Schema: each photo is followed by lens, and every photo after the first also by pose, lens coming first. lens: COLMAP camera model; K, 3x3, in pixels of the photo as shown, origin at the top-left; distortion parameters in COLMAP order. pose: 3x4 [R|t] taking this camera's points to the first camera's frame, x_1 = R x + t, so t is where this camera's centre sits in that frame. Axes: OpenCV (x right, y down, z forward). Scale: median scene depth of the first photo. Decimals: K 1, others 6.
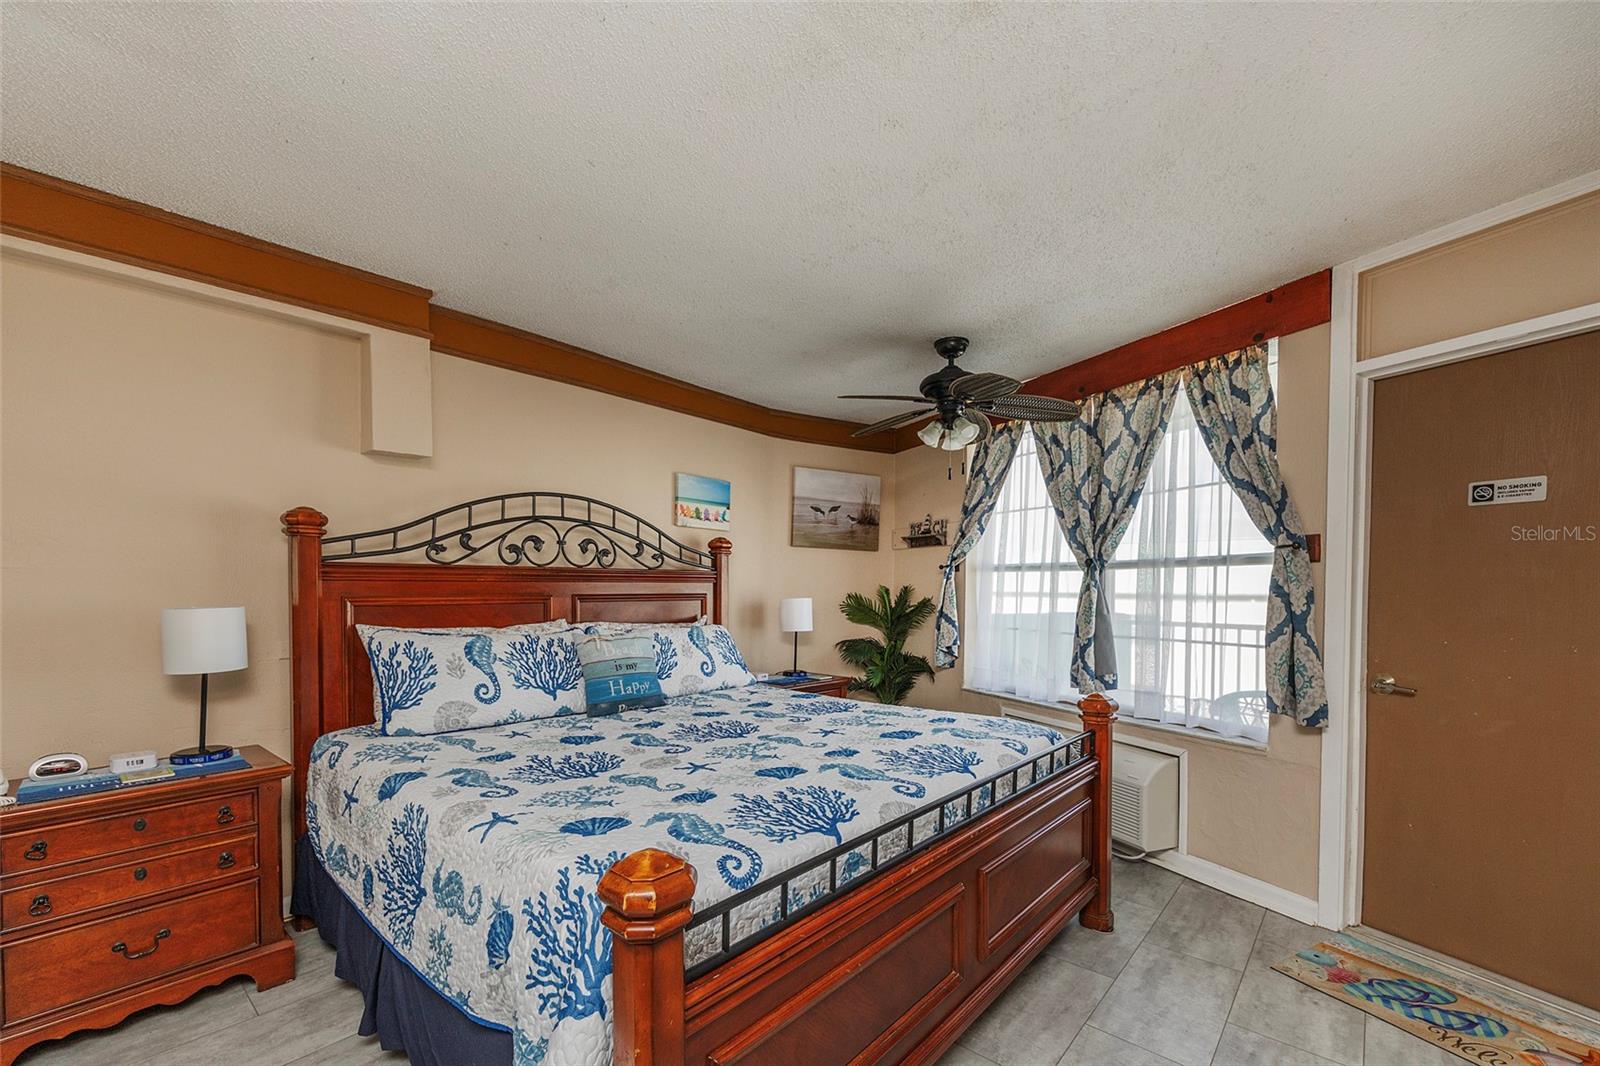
lens RADIAL K [[658.2, 0, 803.2], [0, 658.2, 605.4], [0, 0, 1]] dist [0.004812, -0.000193]
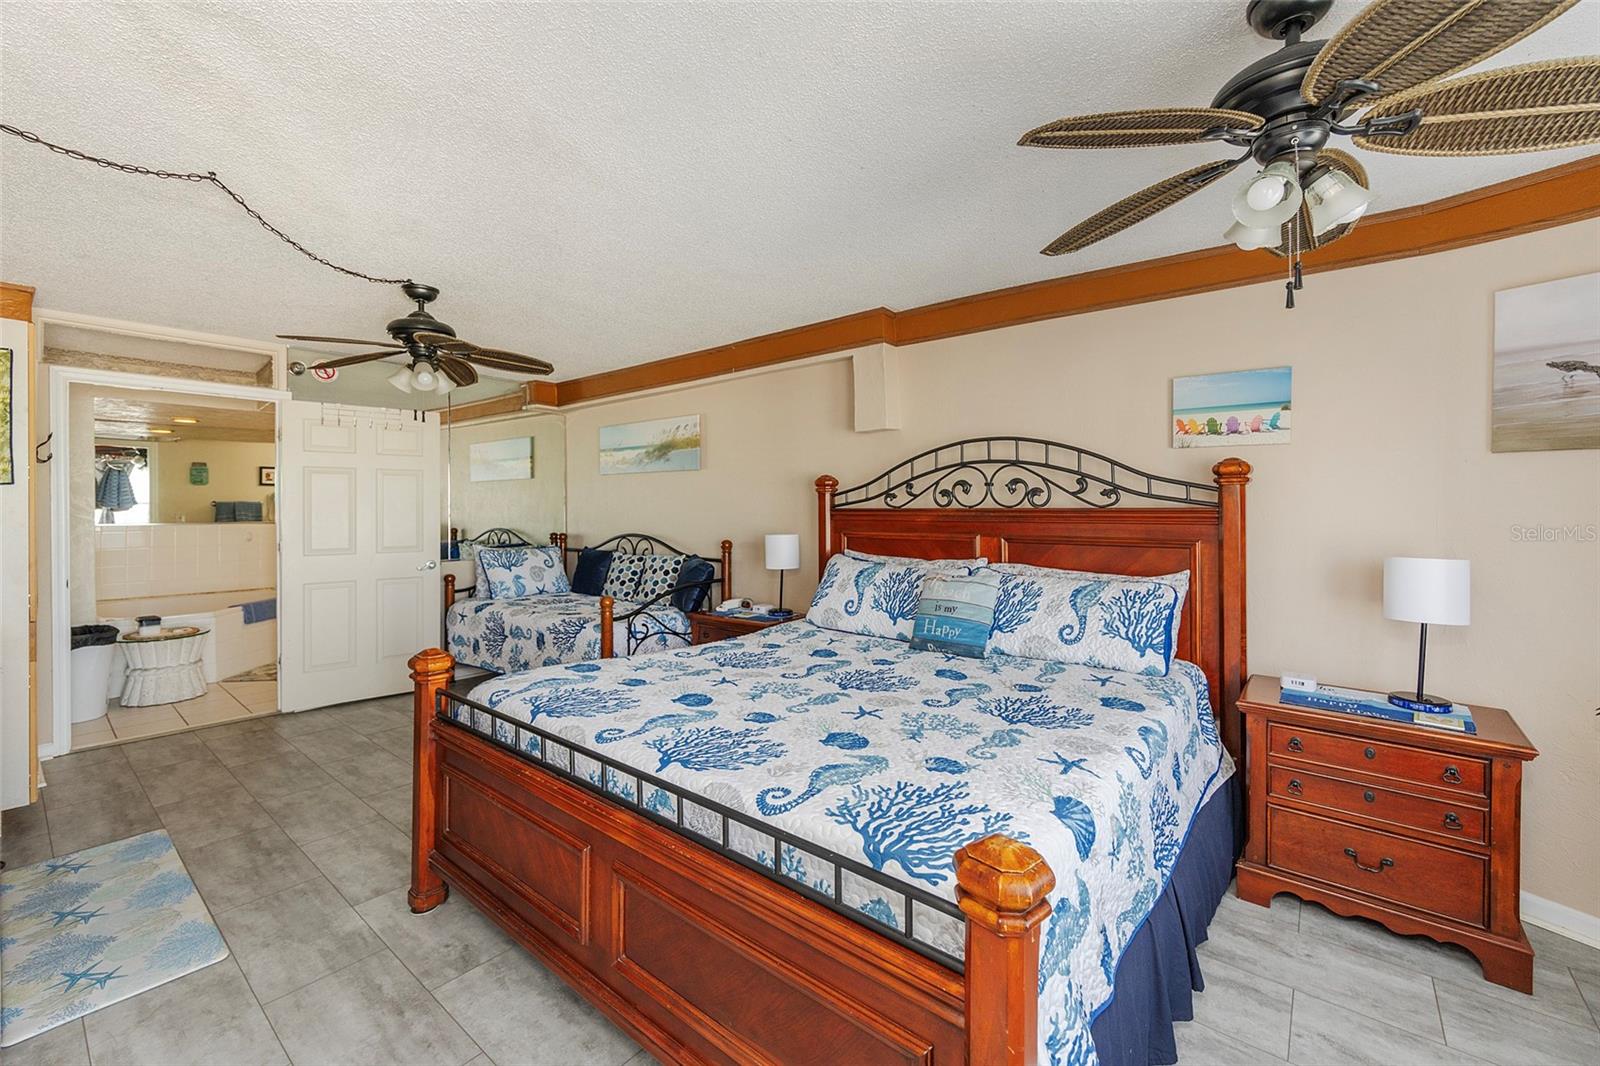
lens RADIAL K [[658.2, 0, 813.4], [0, 658.2, 506.2], [0, 0, 1]] dist [0.004812, -0.000193]
pose [[0.047083, 0.000213, -0.998891, 0.709456], [-0.025444, 0.999676, -0.000986, -0.056979], [0.998567, 0.025462, 0.047073, 0.727095]]
